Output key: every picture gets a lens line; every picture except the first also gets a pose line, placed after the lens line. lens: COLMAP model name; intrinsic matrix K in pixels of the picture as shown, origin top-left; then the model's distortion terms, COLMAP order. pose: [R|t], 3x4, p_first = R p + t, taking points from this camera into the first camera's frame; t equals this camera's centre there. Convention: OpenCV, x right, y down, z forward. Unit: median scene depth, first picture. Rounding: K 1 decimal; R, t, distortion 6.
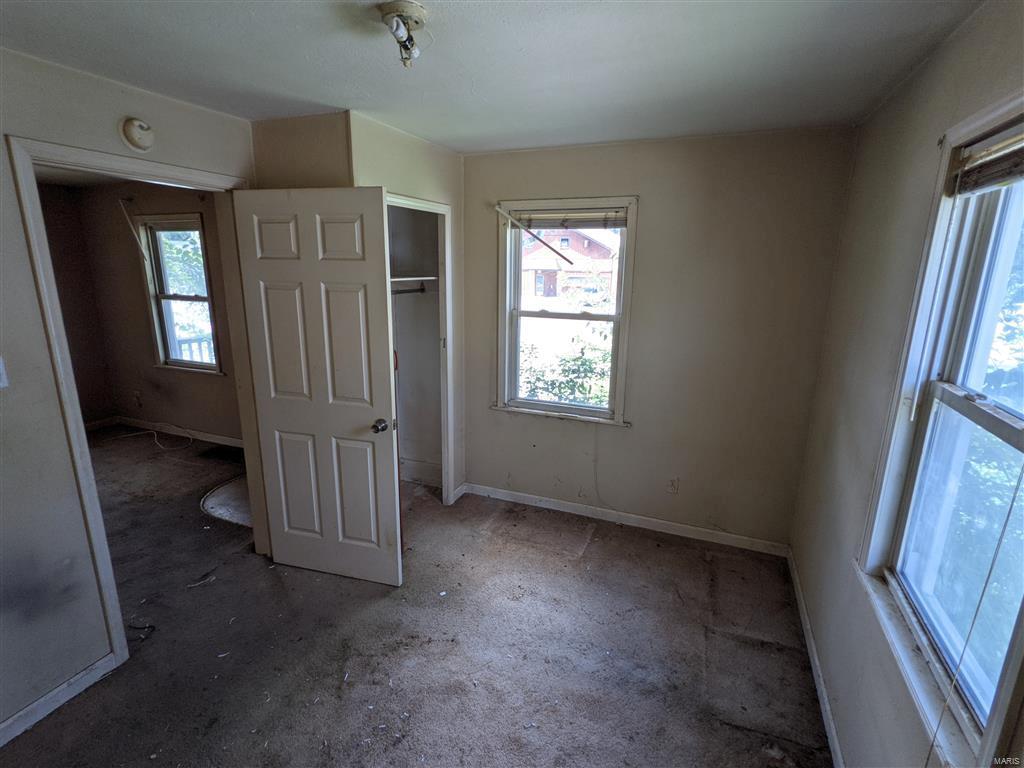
lens RADIAL K [[493.9, 0, 513.8], [0, 493.9, 386.8], [0, 0, 1]] dist [0.000032, -0.000578]
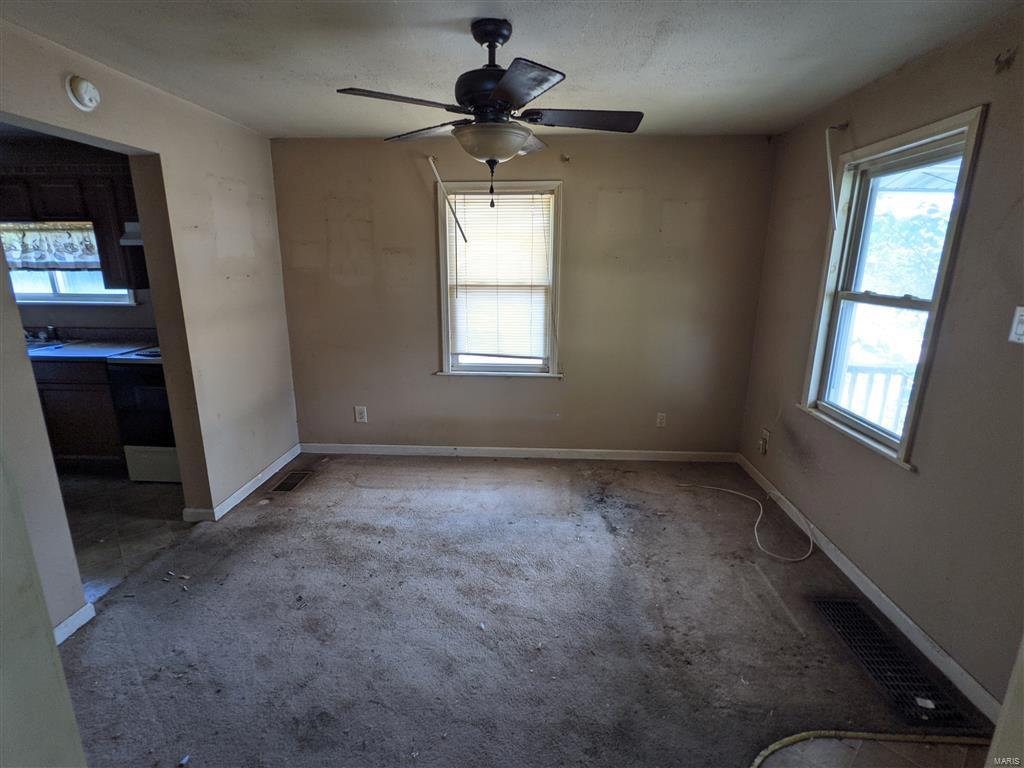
lens RADIAL K [[493.9, 0, 515.6], [0, 493.9, 376.1], [0, 0, 1]] dist [0.000032, -0.000578]
pose [[0.324661, 0.216866, -0.920633, -0.291777], [-0.229089, 0.962407, 0.145918, -0.089291], [0.917667, 0.163533, 0.362138, 0.463193]]
